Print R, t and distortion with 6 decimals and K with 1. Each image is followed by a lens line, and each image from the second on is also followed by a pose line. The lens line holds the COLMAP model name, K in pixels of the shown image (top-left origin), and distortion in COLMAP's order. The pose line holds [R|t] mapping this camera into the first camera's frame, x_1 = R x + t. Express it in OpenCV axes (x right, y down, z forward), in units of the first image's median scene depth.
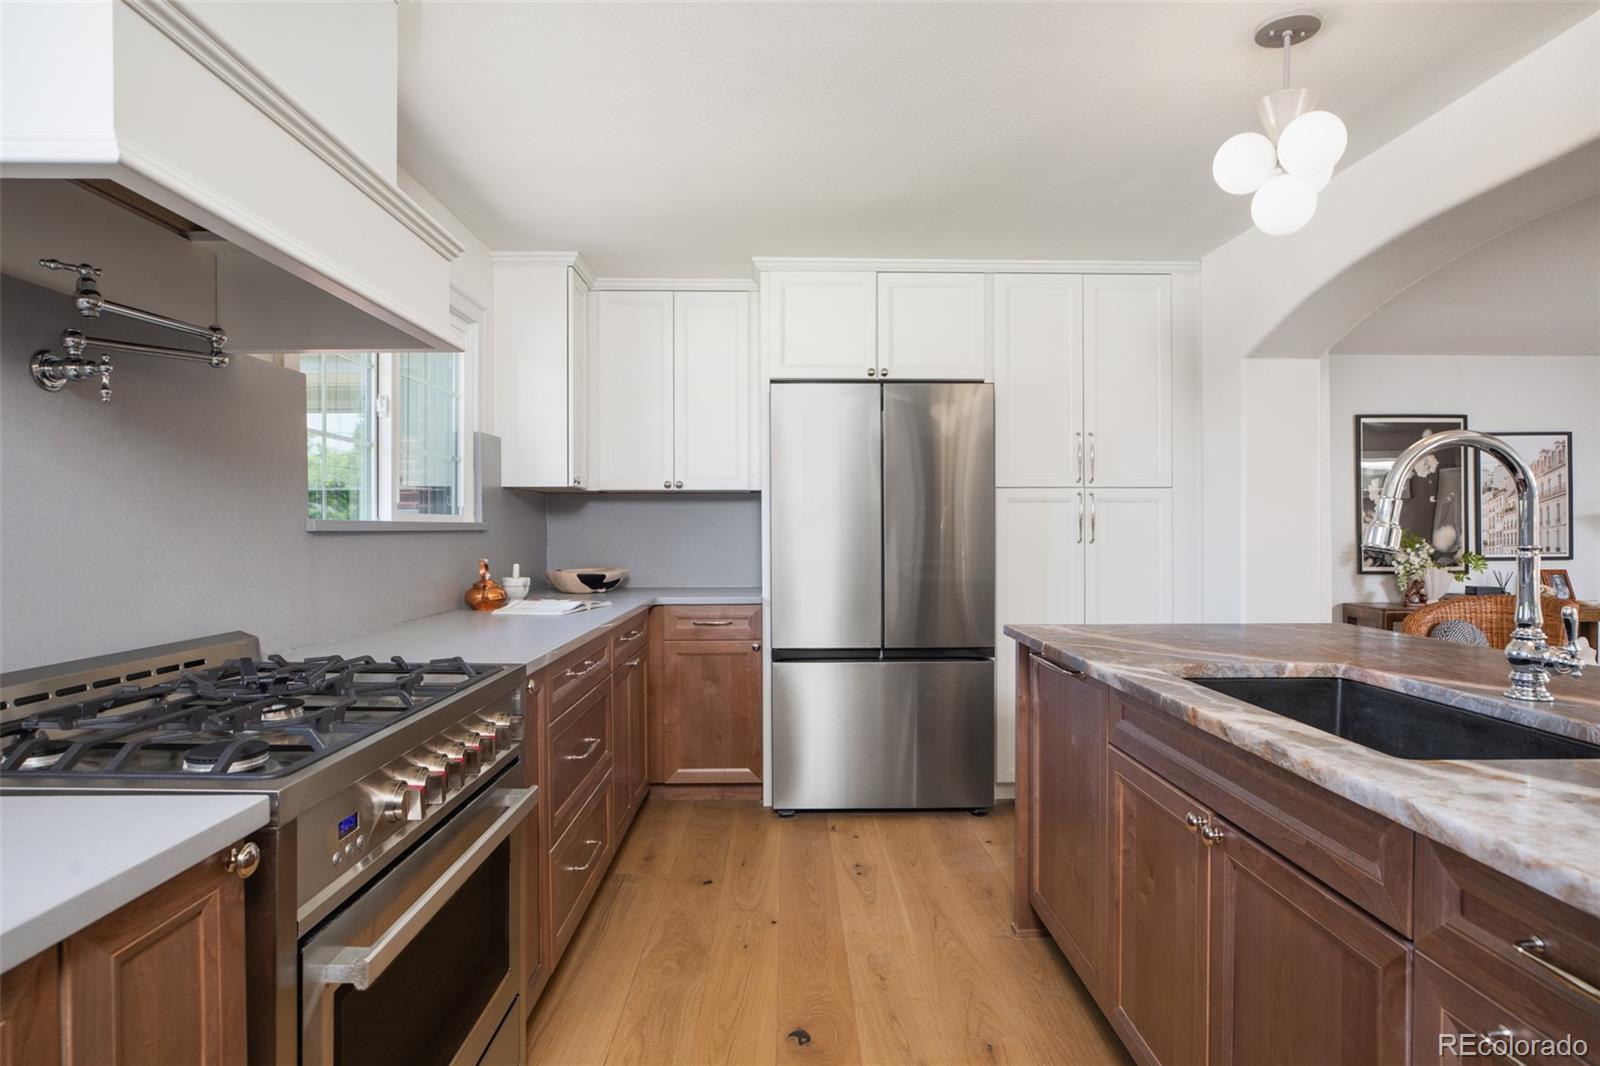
lens RADIAL K [[859.6, 0, 805.1], [0, 859.6, 532.3], [0, 0, 1]] dist [0.002849, 0.000568]
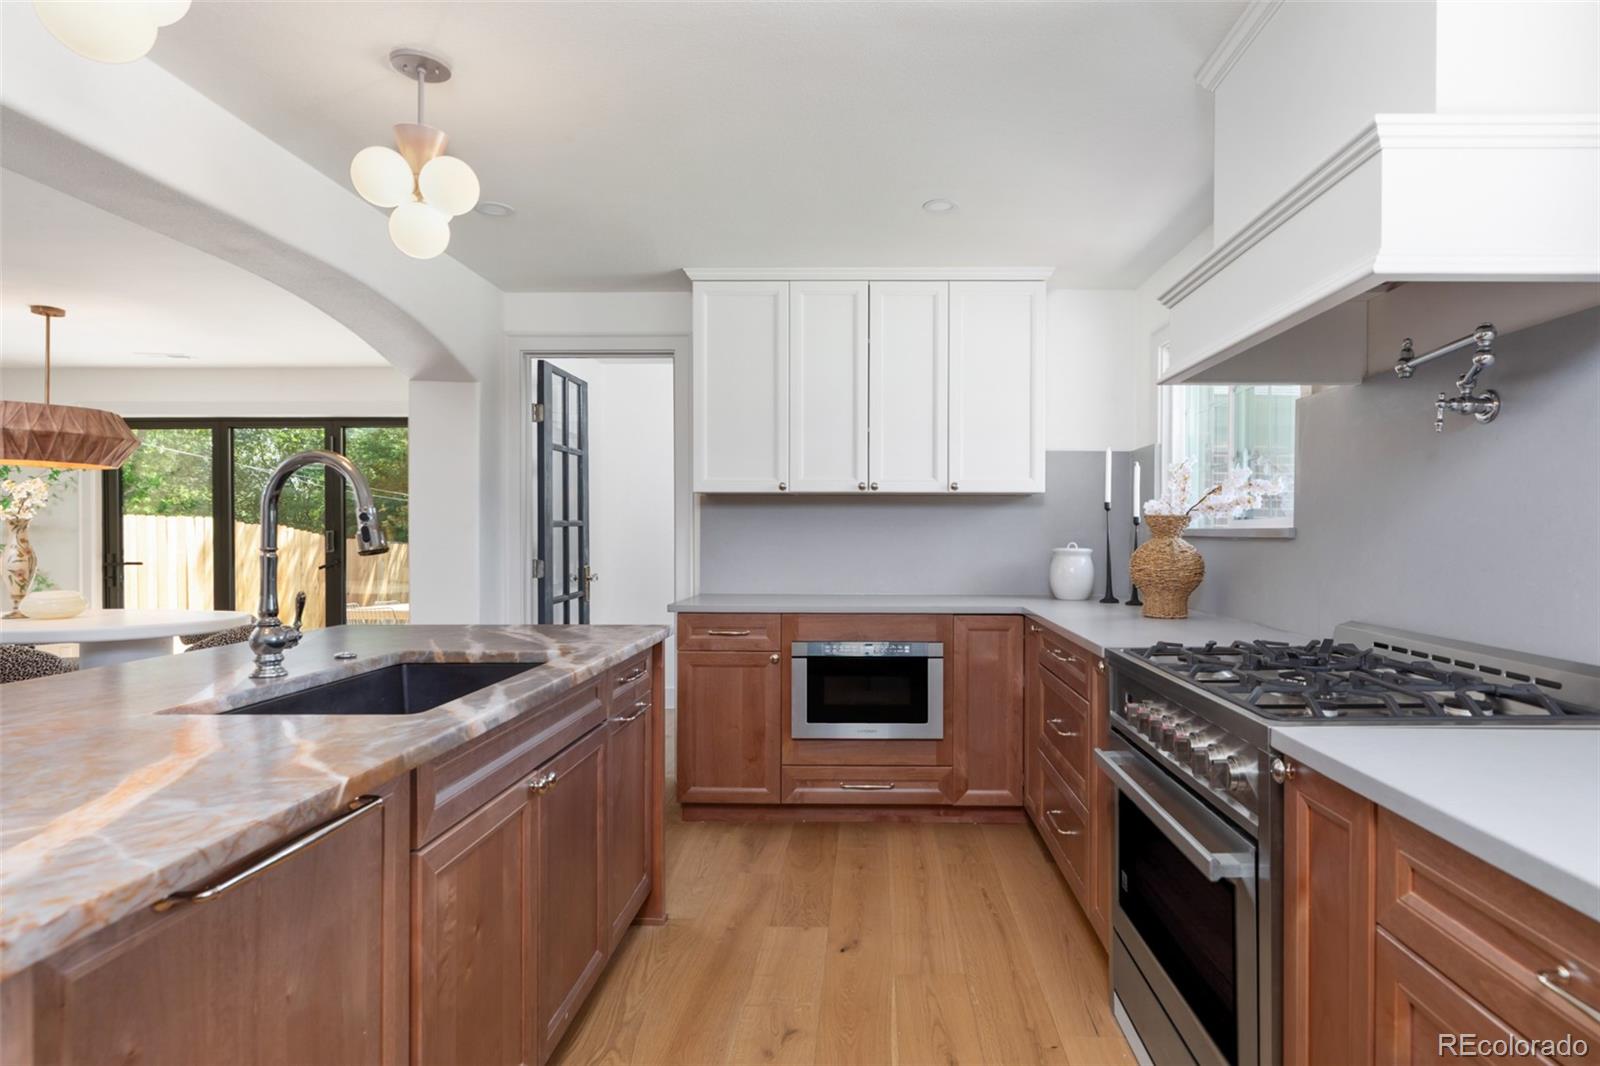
lens RADIAL K [[859.6, 0, 805.1], [0, 859.6, 532.3], [0, 0, 1]] dist [0.002849, 0.000568]
pose [[-0.995569, 0.000101, 0.094032, -0.015156], [0.000619, 0.999985, 0.005485, -0.014765], [-0.094030, 0.005519, -0.995554, 2.284701]]
